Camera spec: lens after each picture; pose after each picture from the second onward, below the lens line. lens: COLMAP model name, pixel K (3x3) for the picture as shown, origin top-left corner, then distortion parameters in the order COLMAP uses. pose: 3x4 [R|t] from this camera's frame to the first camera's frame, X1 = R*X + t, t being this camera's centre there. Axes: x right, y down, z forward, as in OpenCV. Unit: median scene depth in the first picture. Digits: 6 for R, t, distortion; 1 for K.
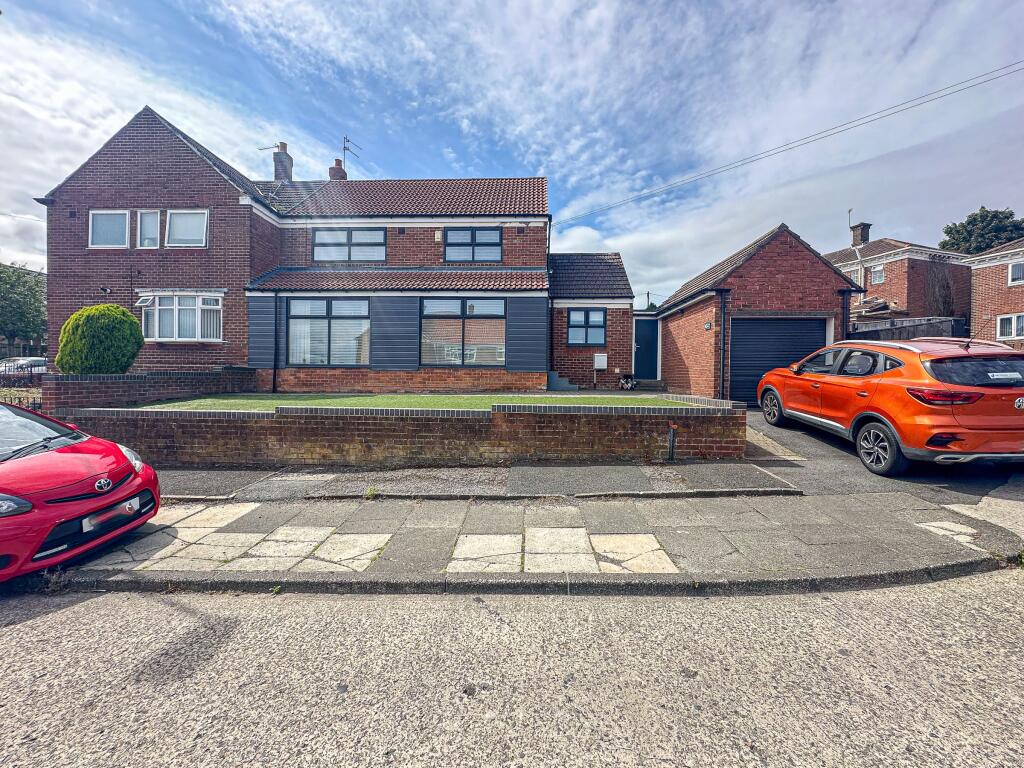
lens RADIAL K [[367.4, 0, 512.3], [0, 367.4, 365.5], [0, 0, 1]] dist [-0.001187, -0.000210]
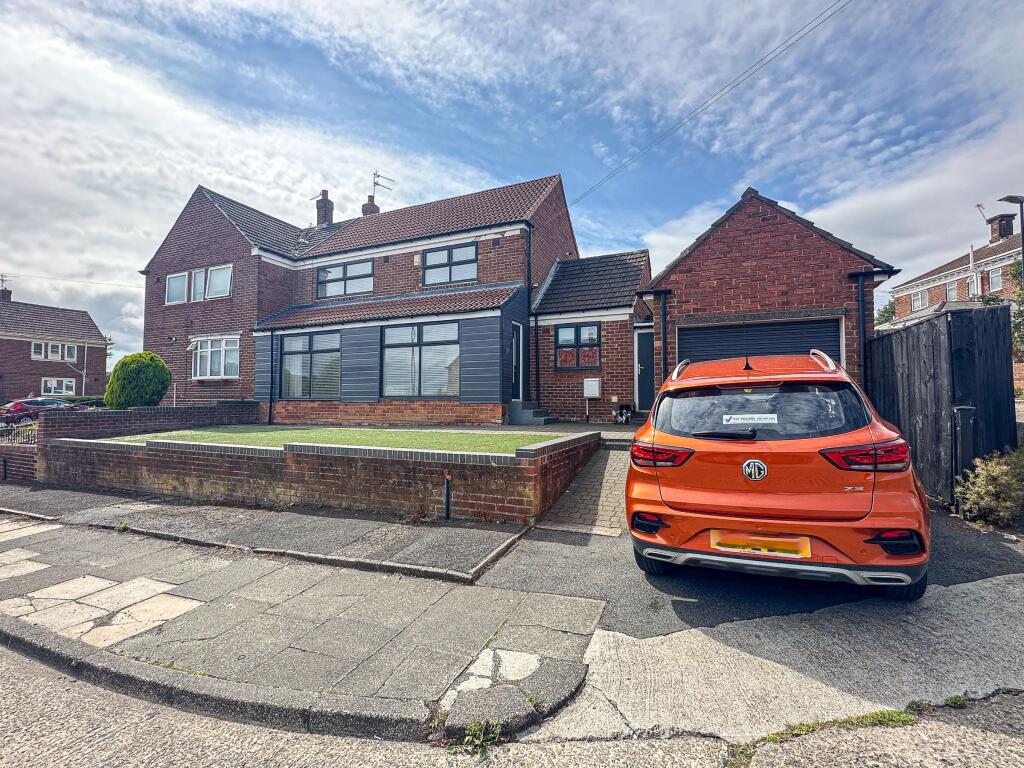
lens RADIAL K [[416.2, 0, 510.4], [0, 416.2, 371.2], [0, 0, 1]] dist [0.000449, 0.000342]
pose [[0.939187, -0.034415, -0.341676, 0.431697], [0.019220, 0.998674, -0.047759, -0.009158], [0.342867, 0.038288, 0.938604, 0.090002]]
